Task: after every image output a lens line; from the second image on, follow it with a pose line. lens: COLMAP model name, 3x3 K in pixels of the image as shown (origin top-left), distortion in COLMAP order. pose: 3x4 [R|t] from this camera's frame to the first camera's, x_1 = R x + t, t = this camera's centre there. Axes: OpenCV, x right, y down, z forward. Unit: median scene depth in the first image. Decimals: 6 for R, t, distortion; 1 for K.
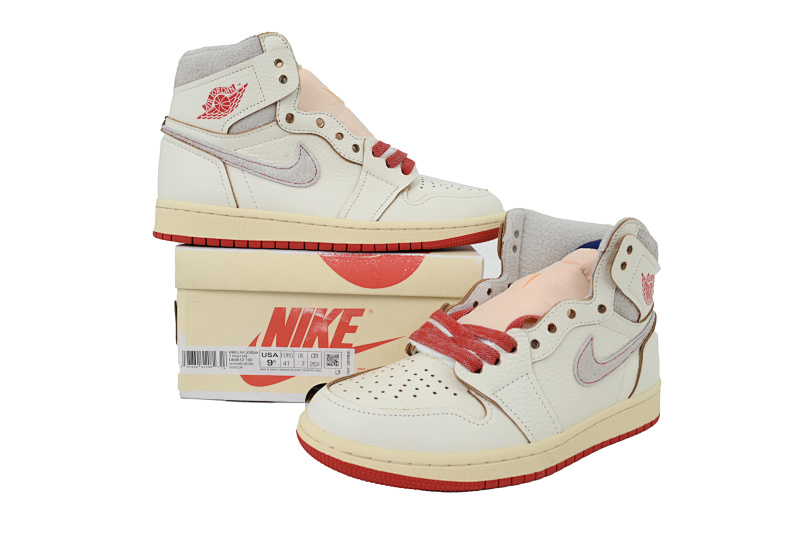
lens RADIAL K [[621.8, 0, 397.6], [0, 621.8, 261.8], [0, 0, 1]] dist [0.003240, 0.000888]
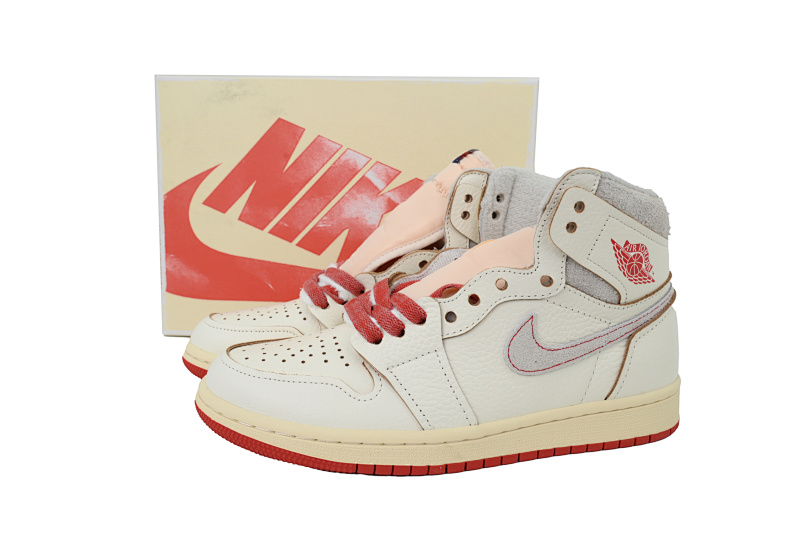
lens RADIAL K [[621.8, 0, 399.5], [0, 621.8, 266.0], [0, 0, 1]] dist [0.003240, 0.000888]
pose [[0.936429, 0.037649, -0.348831, 0.445074], [-0.037882, 0.999263, 0.006157, 0.060145], [0.348806, 0.007449, 0.937165, 0.181991]]
